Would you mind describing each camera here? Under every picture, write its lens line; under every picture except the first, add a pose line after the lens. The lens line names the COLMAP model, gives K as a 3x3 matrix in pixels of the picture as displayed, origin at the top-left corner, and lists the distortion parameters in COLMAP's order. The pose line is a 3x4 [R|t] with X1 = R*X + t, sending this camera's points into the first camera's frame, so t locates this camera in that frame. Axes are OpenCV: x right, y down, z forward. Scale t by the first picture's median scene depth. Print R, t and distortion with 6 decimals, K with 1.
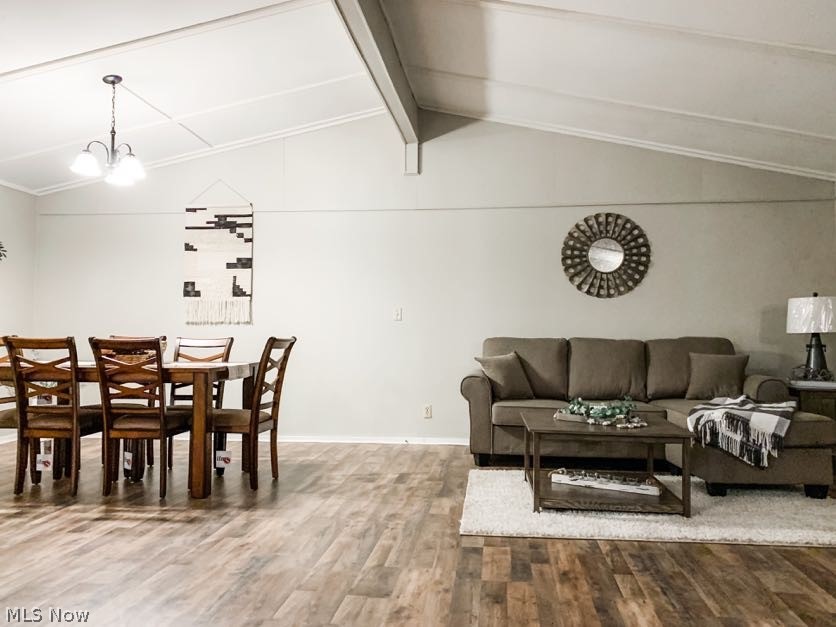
lens RADIAL K [[675.3, 0, 414.3], [0, 675.3, 304.1], [0, 0, 1]] dist [0.035025, -0.010406]
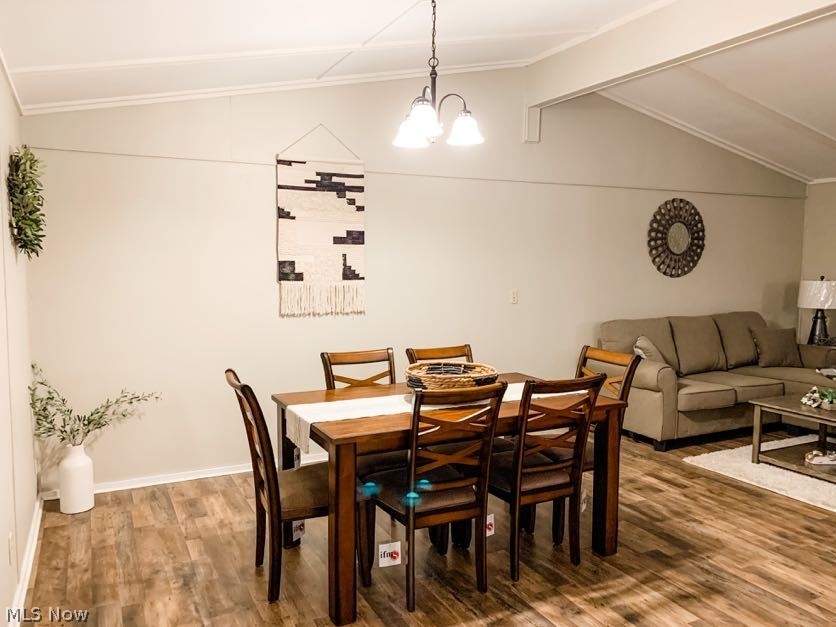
lens RADIAL K [[660.0, 0, 418.0], [0, 660.0, 313.5], [0, 0, 1]] dist [0.083040, -0.113213]
pose [[0.834681, -0.047090, 0.548716, -0.745183], [-0.024837, 0.992106, 0.122922, -0.083509], [-0.550173, -0.116229, 0.826923, 0.373983]]
